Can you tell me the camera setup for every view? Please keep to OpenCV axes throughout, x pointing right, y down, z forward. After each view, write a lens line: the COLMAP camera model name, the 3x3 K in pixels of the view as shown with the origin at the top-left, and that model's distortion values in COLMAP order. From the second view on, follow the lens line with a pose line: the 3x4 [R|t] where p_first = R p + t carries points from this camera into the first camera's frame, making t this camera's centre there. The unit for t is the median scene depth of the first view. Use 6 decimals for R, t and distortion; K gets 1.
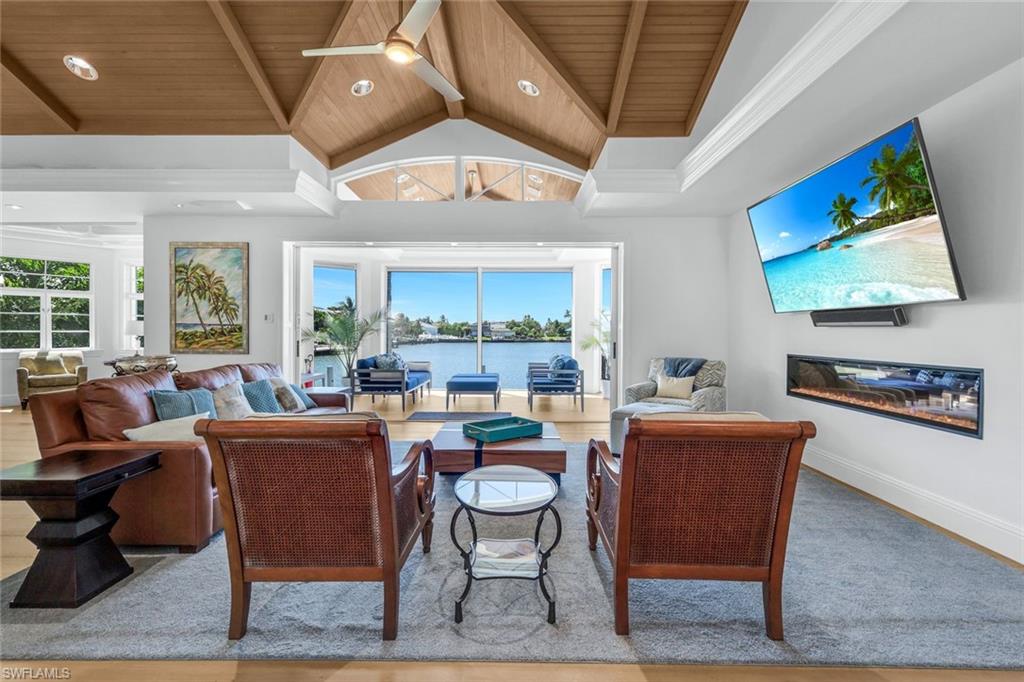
lens RADIAL K [[451.4, 0, 510.6], [0, 451.4, 336.5], [0, 0, 1]] dist [0.001557, 0.000152]
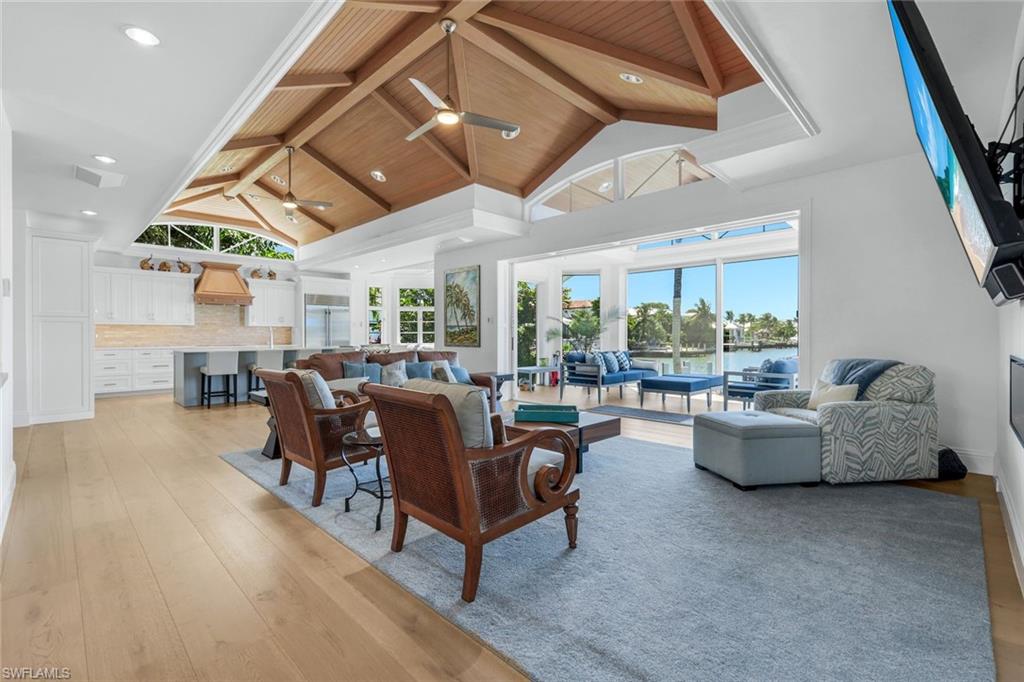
lens RADIAL K [[451.4, 0, 510.6], [0, 451.4, 336.5], [0, 0, 1]] dist [0.001557, 0.000152]
pose [[0.717921, -0.003164, -0.696118, 0.430174], [-0.001038, 0.999984, -0.005616, 0.014386], [0.696124, 0.004754, 0.717906, 0.090768]]
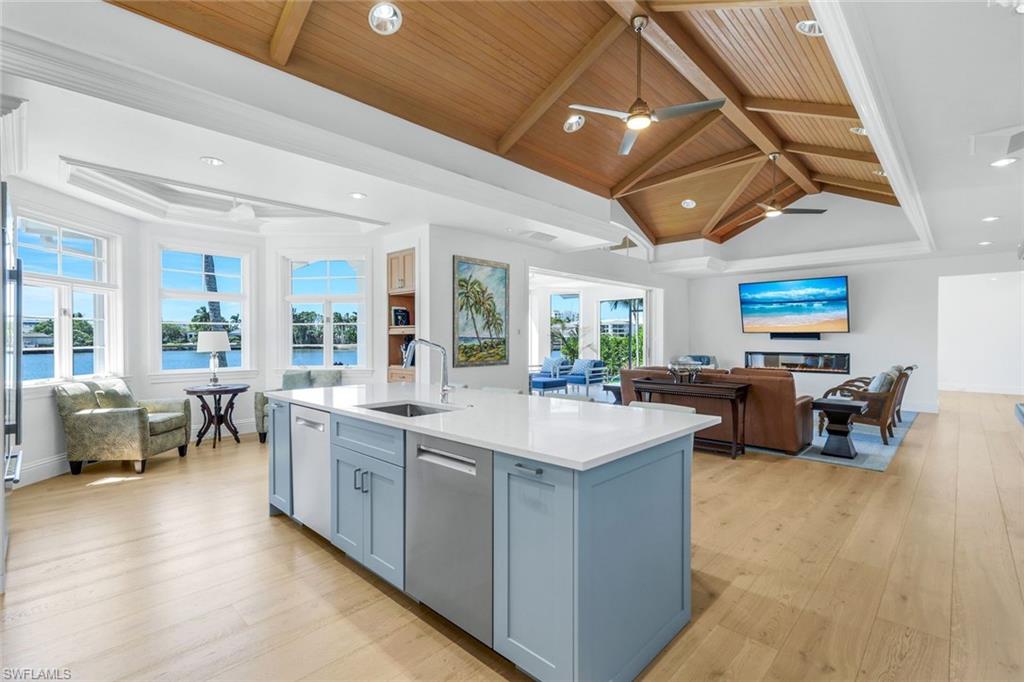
lens RADIAL K [[465.4, 0, 514.1], [0, 465.4, 341.8], [0, 0, 1]] dist [0.007042, 0.000269]
pose [[0.685741, -0.009798, 0.727780, -1.407637], [0.009994, 0.999942, 0.004046, -0.021520], [-0.727777, 0.004499, 0.685799, 0.203271]]
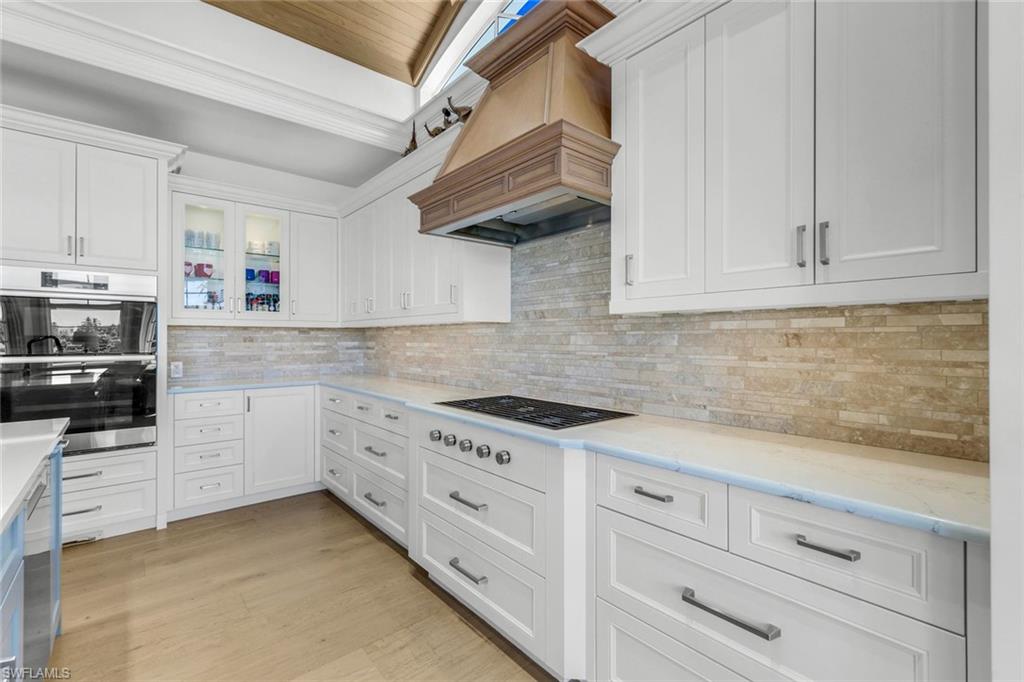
lens RADIAL K [[451.4, 0, 510.6], [0, 451.4, 336.5], [0, 0, 1]] dist [0.001557, 0.000152]
pose [[-0.755946, -0.006812, -0.654599, -1.226191], [-0.008425, 0.999964, -0.000678, -0.017893], [0.654580, 0.005003, -0.755976, 0.811849]]
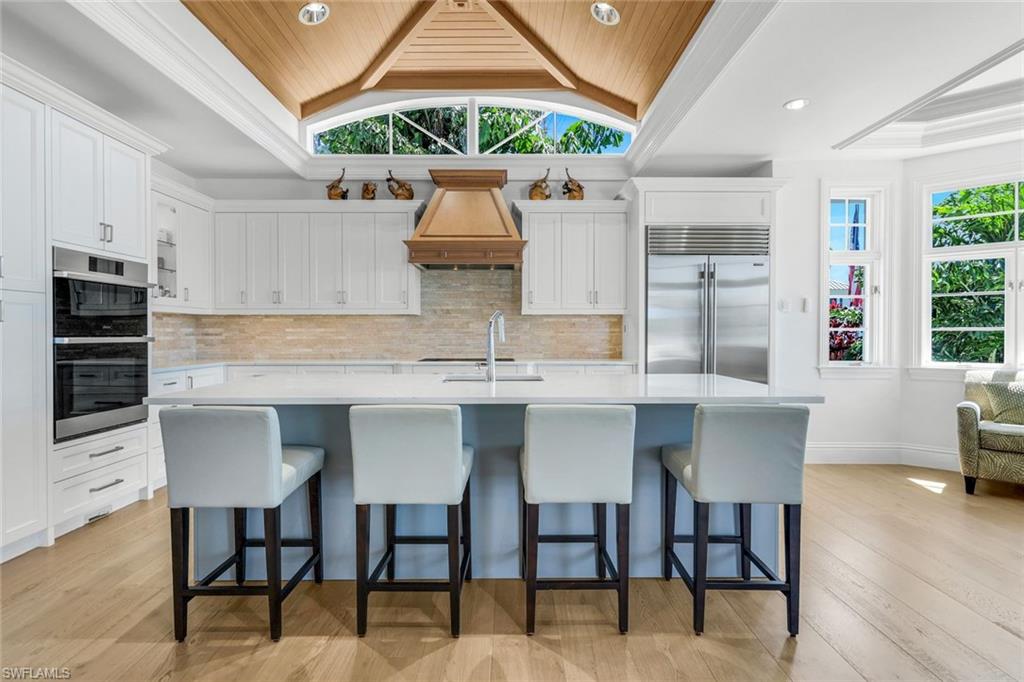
lens RADIAL K [[529.2, 0, 512.6], [0, 529.2, 336.0], [0, 0, 1]] dist [0.002441, 0.000810]
pose [[0.017465, 0.002299, -0.999845, -0.622137], [-0.007645, 0.999968, 0.002166, -0.000537], [0.999818, 0.007606, 0.017482, 0.599368]]
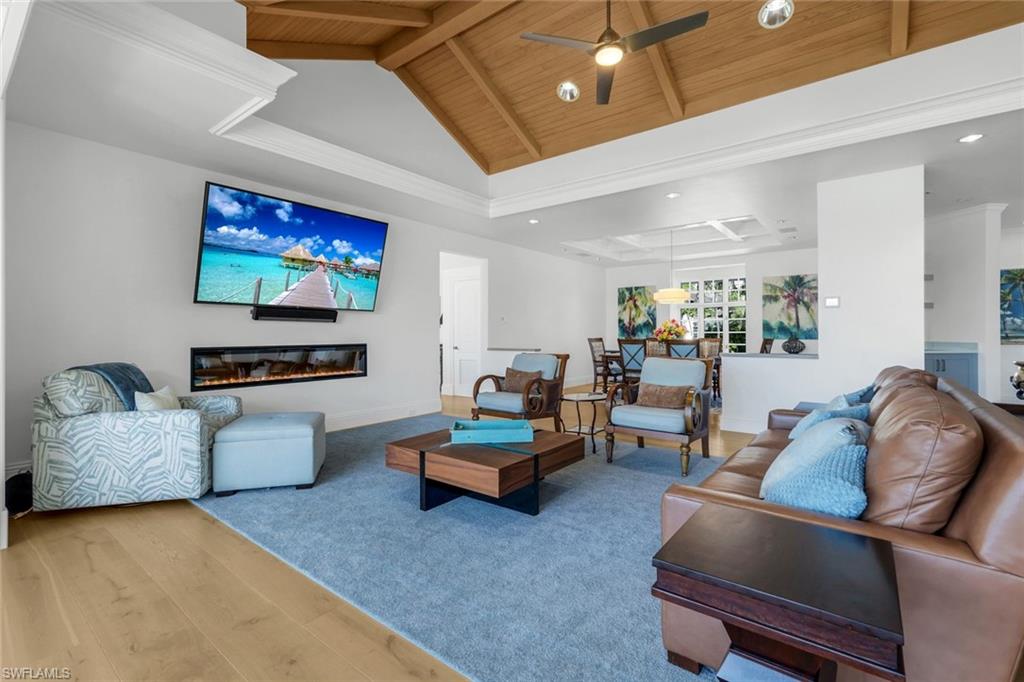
lens RADIAL K [[451.4, 0, 510.6], [0, 451.4, 336.5], [0, 0, 1]] dist [0.001557, 0.000152]
pose [[-0.794198, -0.008694, 0.607597, -0.372751], [0.002625, 0.999839, 0.017737, 0.001602], [-0.607653, 0.015681, -0.794047, 1.039356]]
